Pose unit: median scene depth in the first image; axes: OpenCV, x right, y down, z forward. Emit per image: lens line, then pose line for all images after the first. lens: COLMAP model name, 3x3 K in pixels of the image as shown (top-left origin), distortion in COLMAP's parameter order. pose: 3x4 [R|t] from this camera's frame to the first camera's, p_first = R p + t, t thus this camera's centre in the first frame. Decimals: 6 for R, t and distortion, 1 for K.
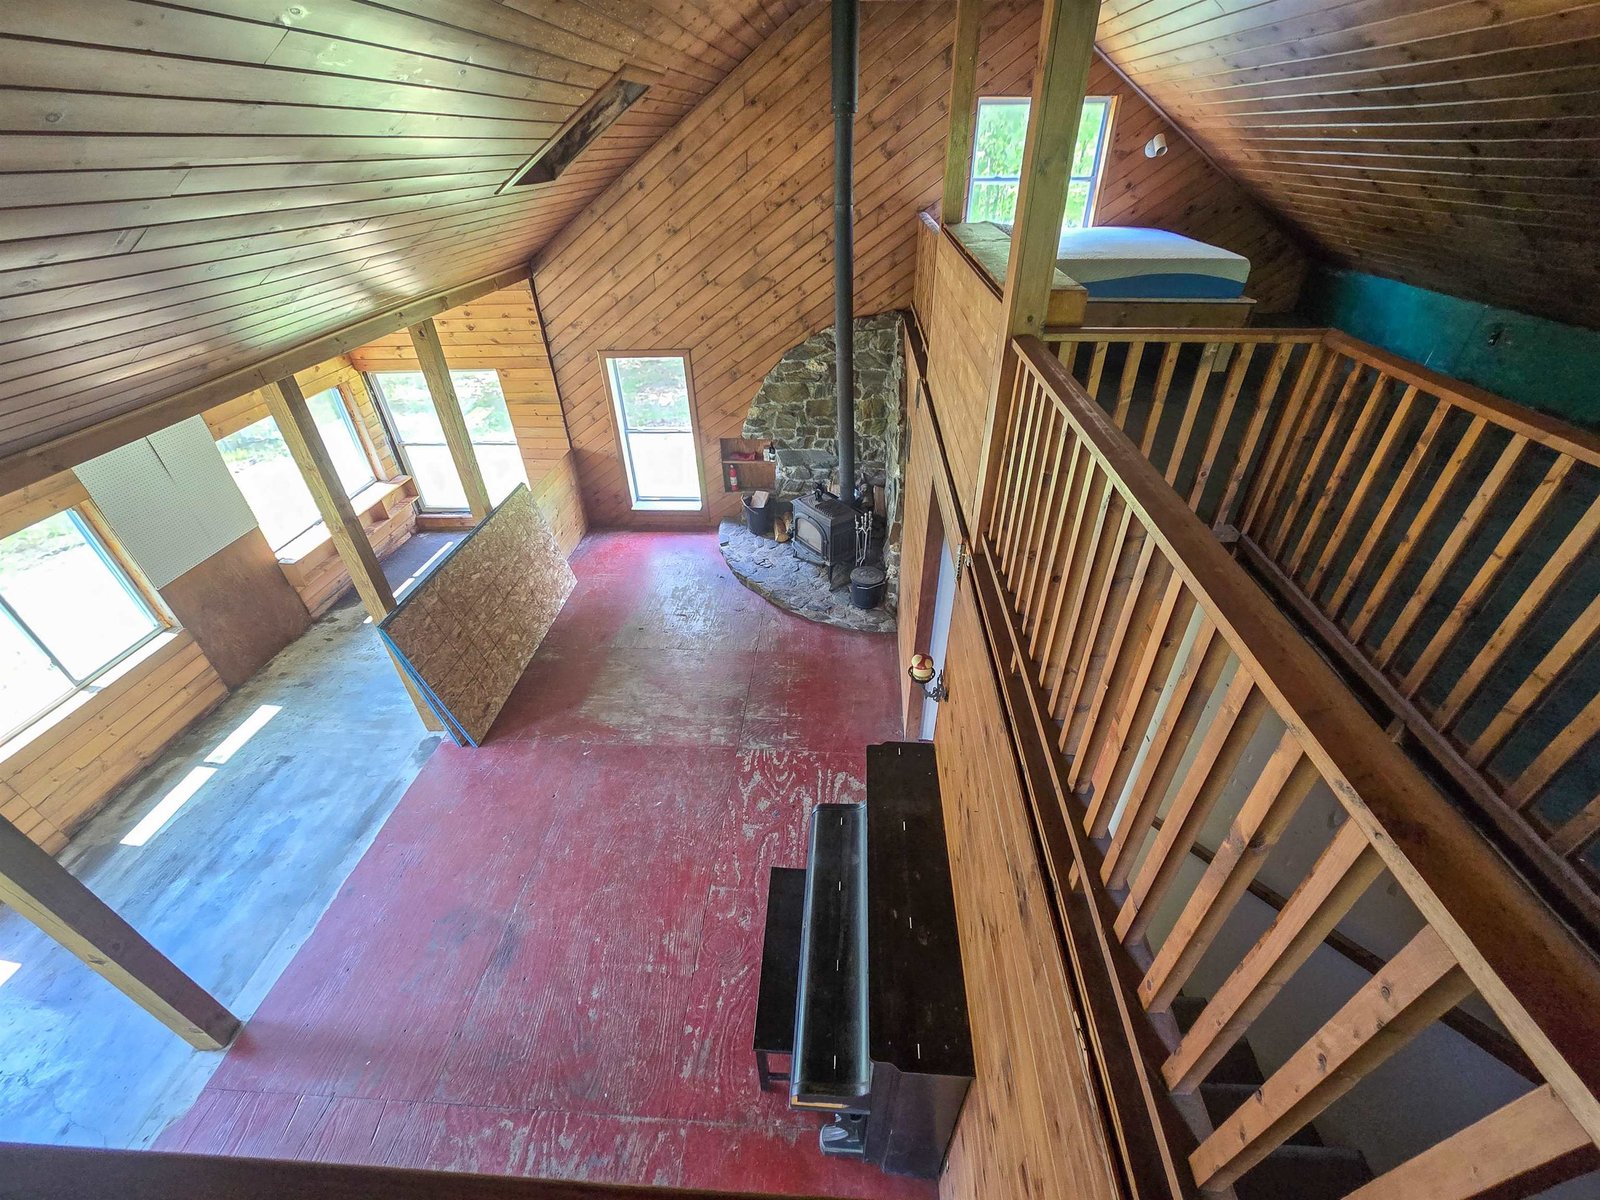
lens RADIAL K [[657.1, 0, 814.9], [0, 657.1, 603.9], [0, 0, 1]] dist [-0.003441, 0.001327]
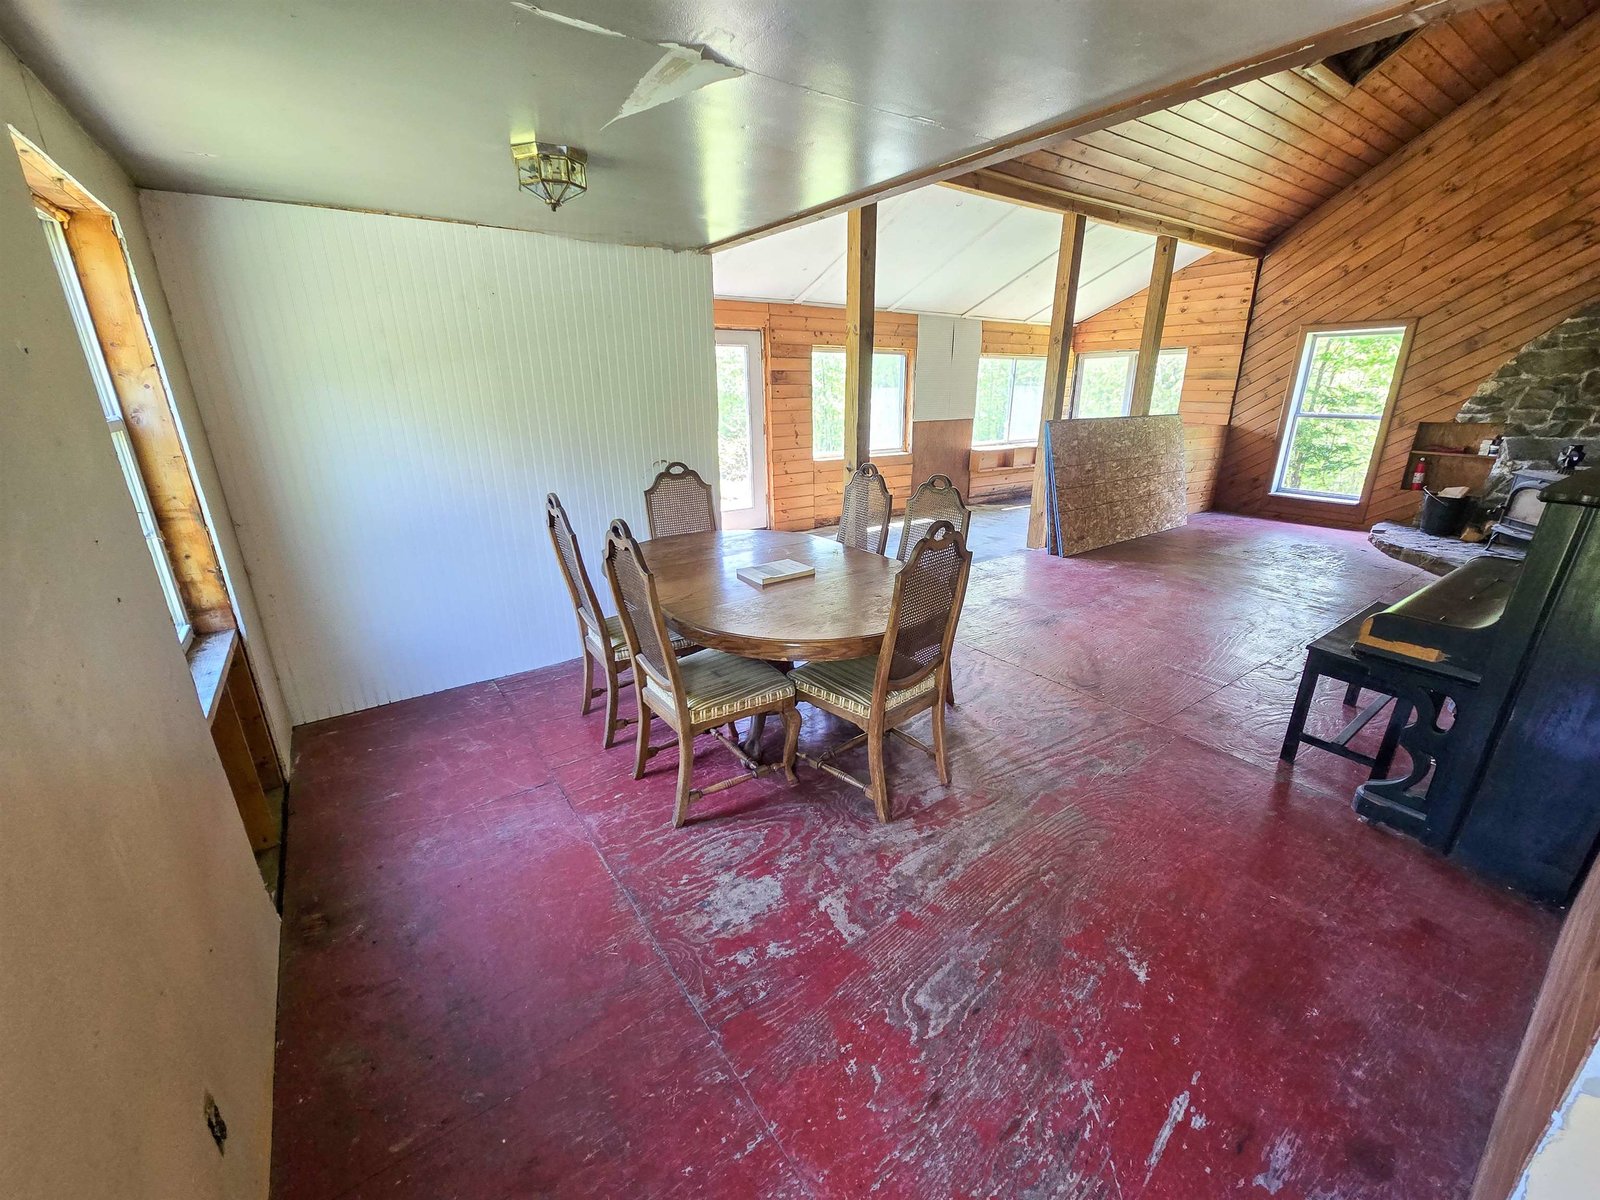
lens RADIAL K [[657.1, 0, 803.4], [0, 657.1, 610.2], [0, 0, 1]] dist [-0.003441, 0.001327]
pose [[0.628246, 0.266054, -0.731110, 0.048505], [-0.452779, 0.889215, -0.065486, 0.432919], [0.632691, 0.372172, 0.679109, -0.023364]]
